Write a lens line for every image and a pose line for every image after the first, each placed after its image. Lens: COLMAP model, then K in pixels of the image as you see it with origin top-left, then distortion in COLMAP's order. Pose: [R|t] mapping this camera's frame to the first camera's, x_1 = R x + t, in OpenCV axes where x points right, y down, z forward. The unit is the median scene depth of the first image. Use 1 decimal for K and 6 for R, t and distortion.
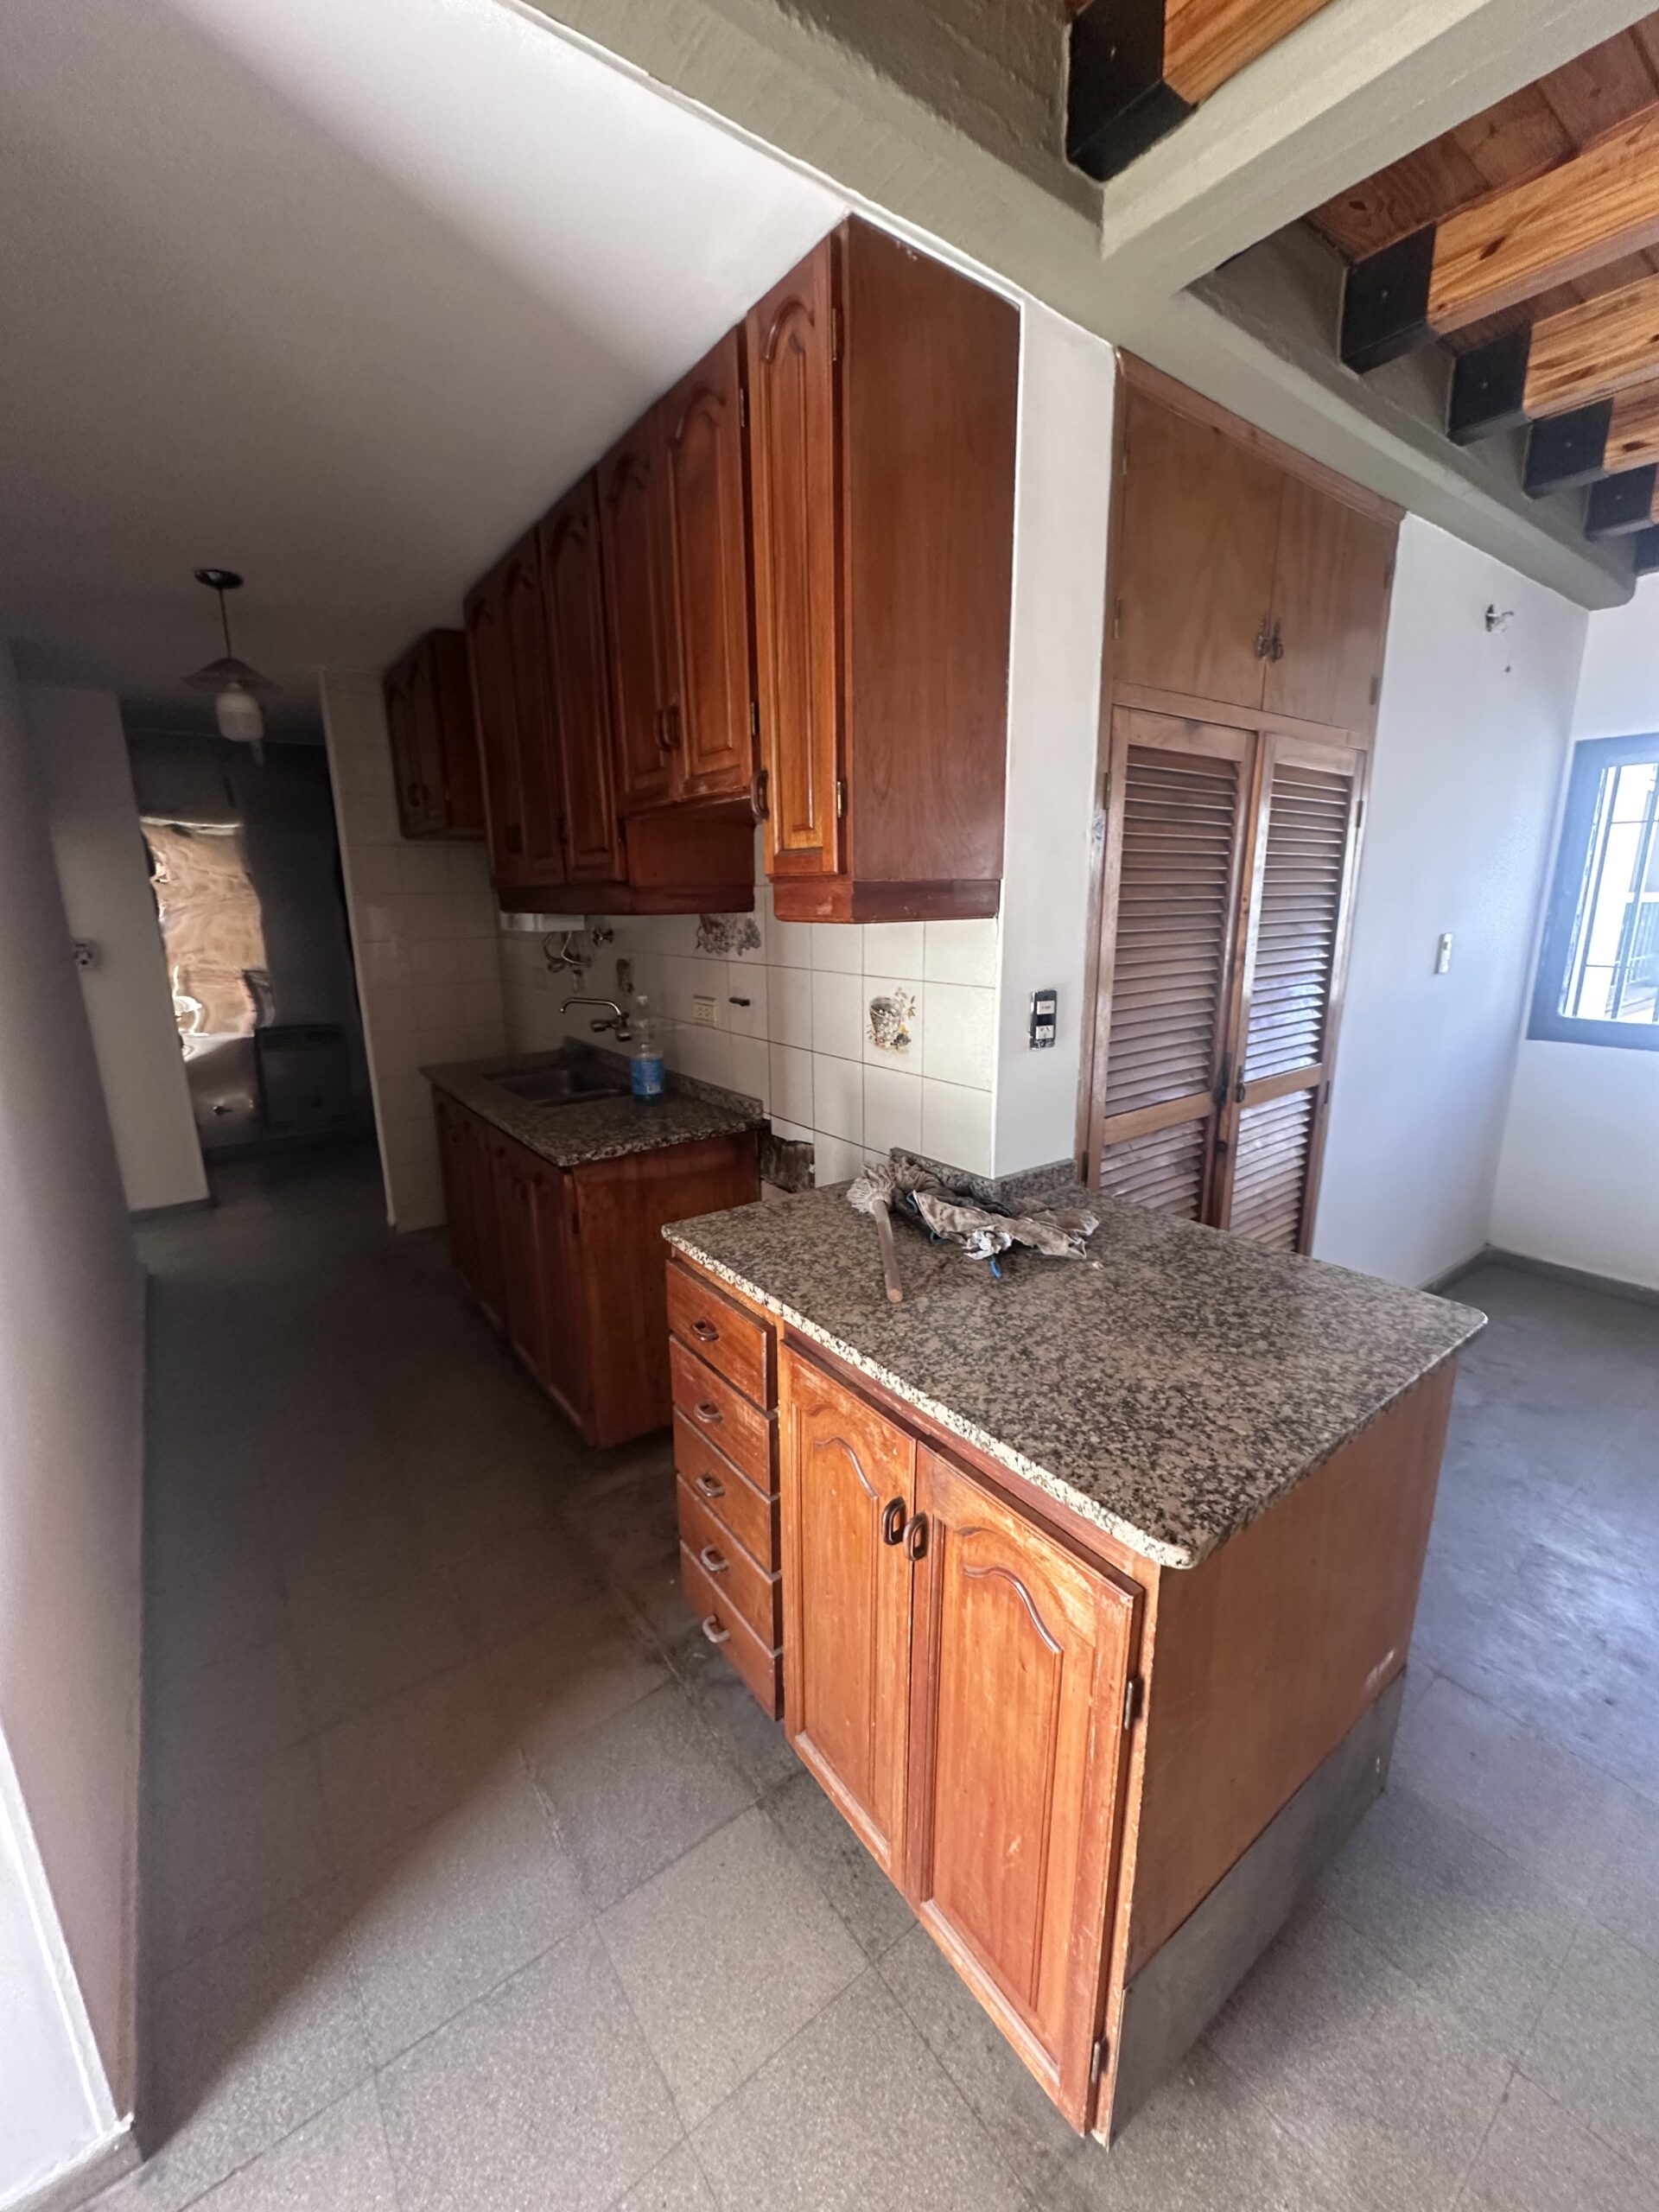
lens RADIAL K [[884.6, 0, 833.9], [0, 884.6, 1101.3], [0, 0, 1]] dist [-0.003488, 0.000633]
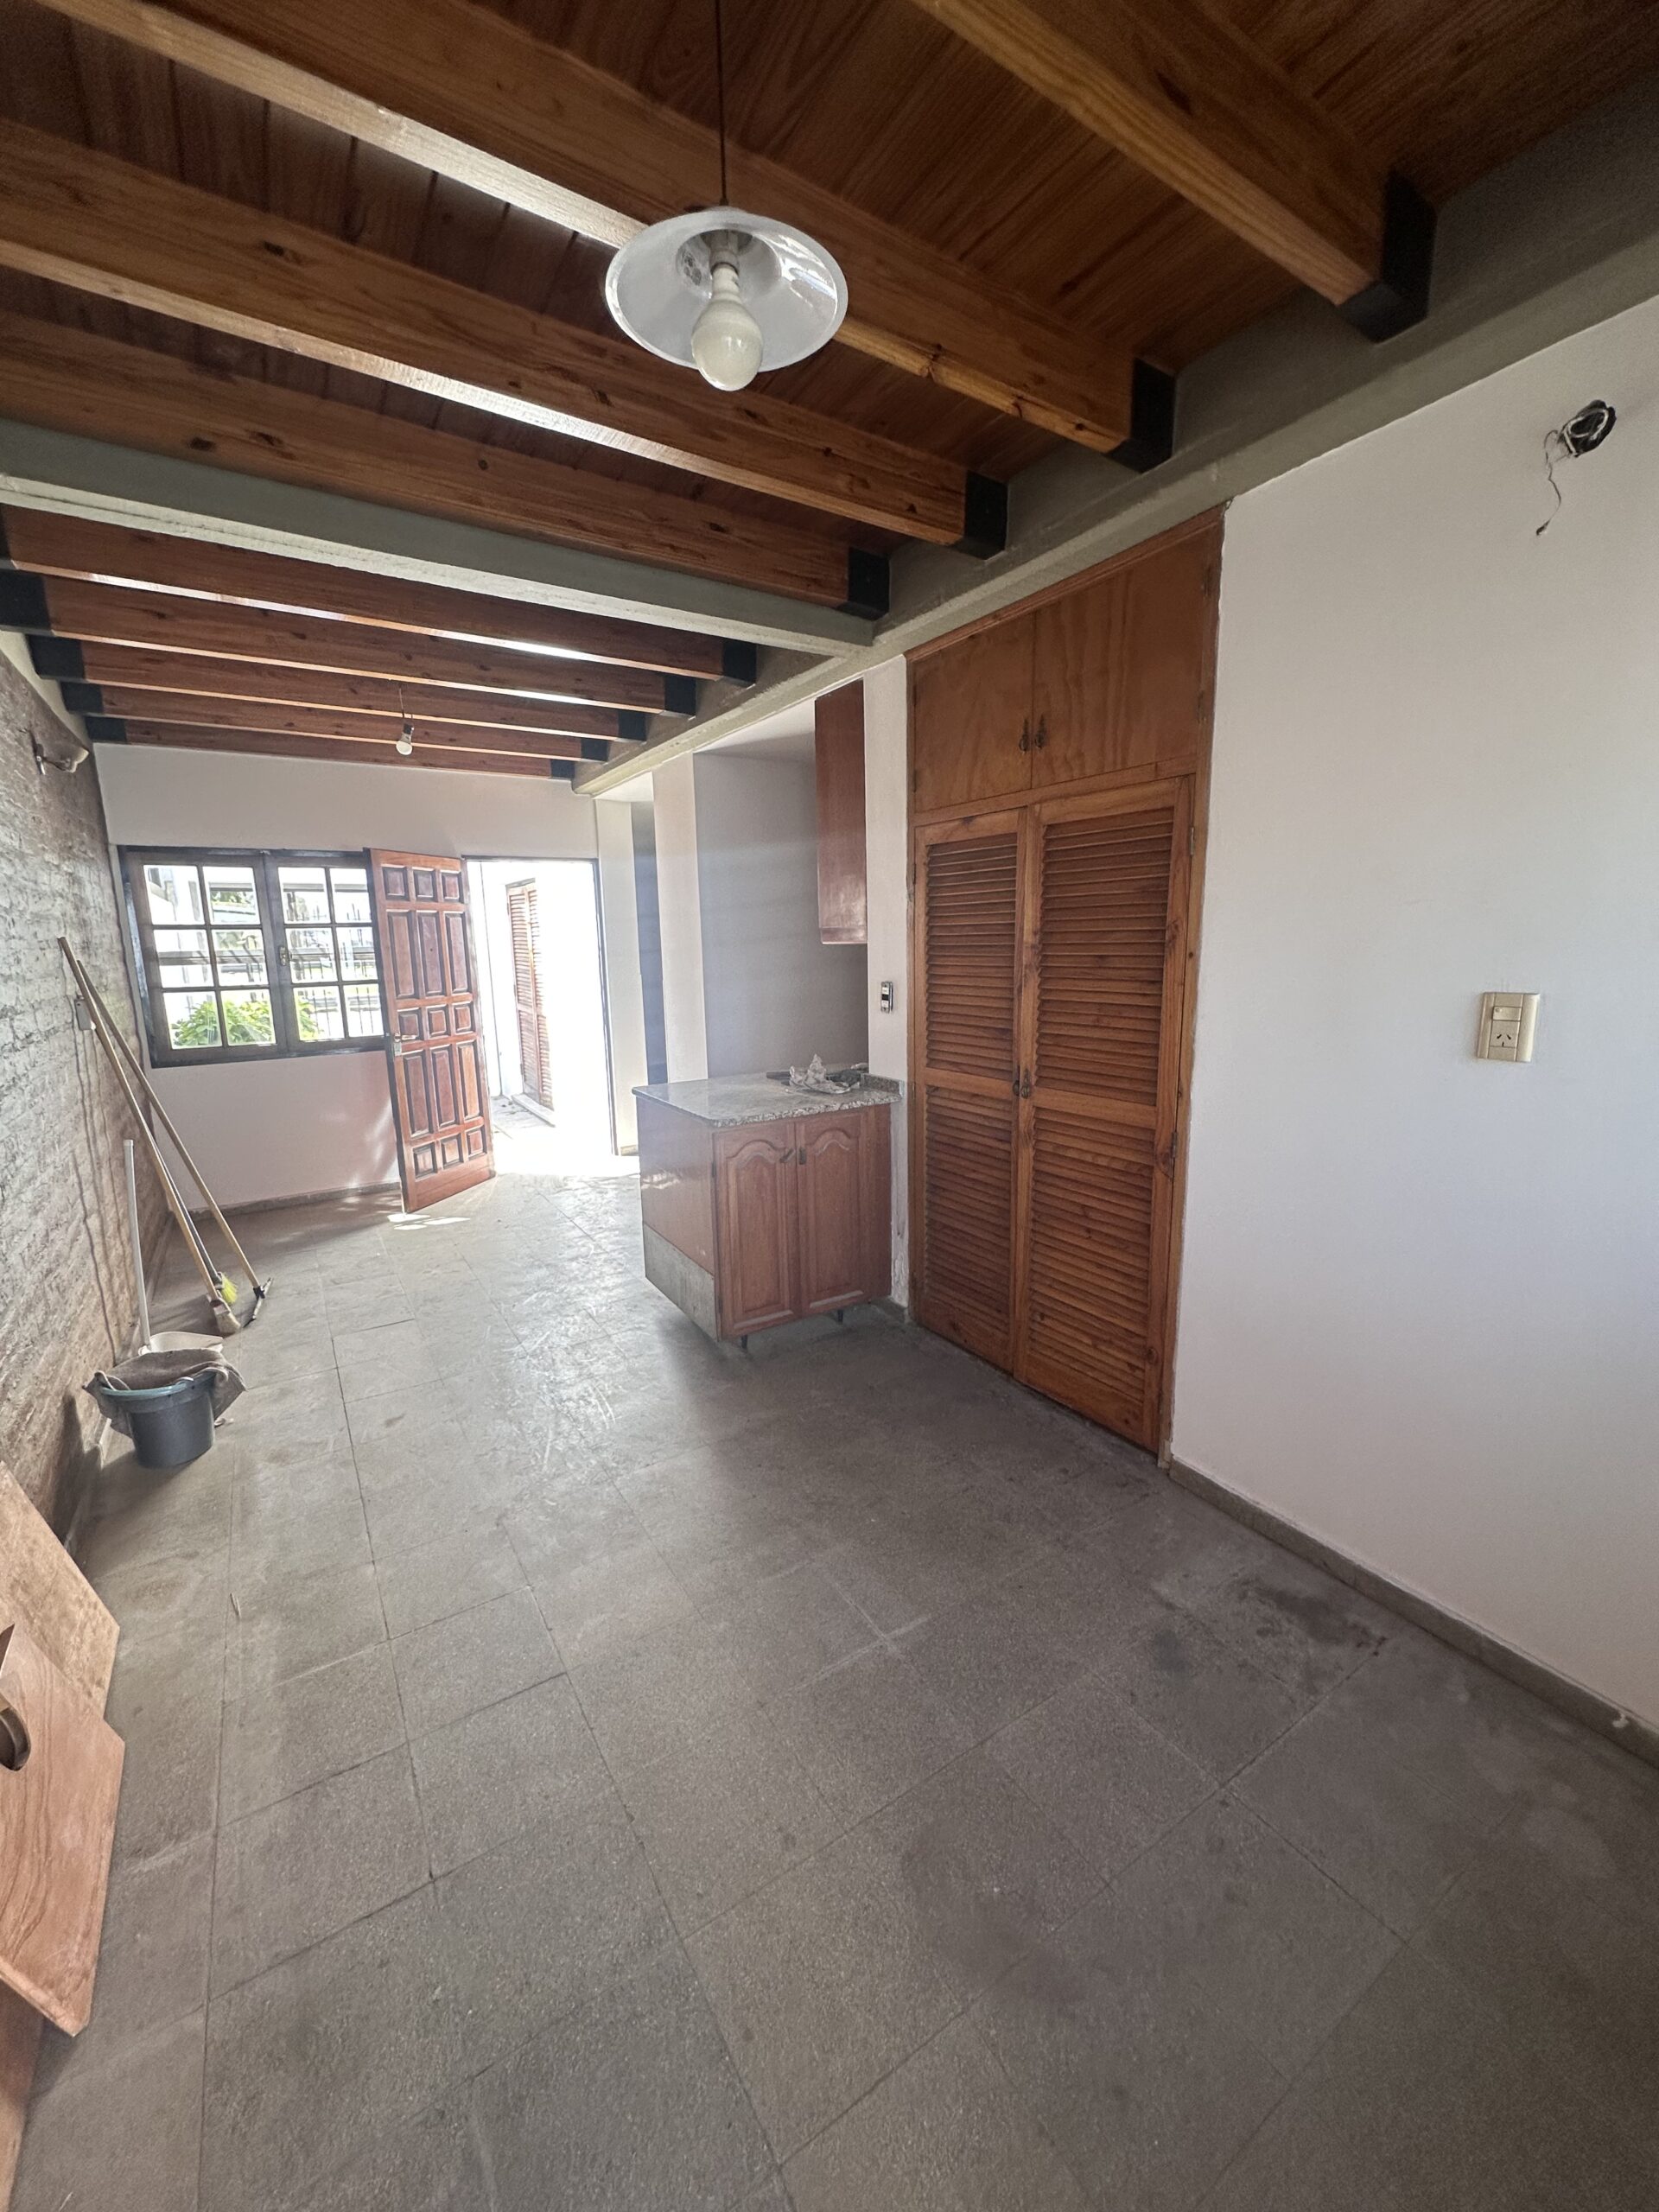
lens RADIAL K [[884.6, 0, 837.6], [0, 884.6, 1108.6], [0, 0, 1]] dist [-0.003488, 0.000633]
pose [[-0.066377, 0.198860, -0.977777, 2.105023], [-0.217450, 0.953502, 0.208685, -0.232380], [0.973812, 0.226470, -0.020049, 0.969985]]
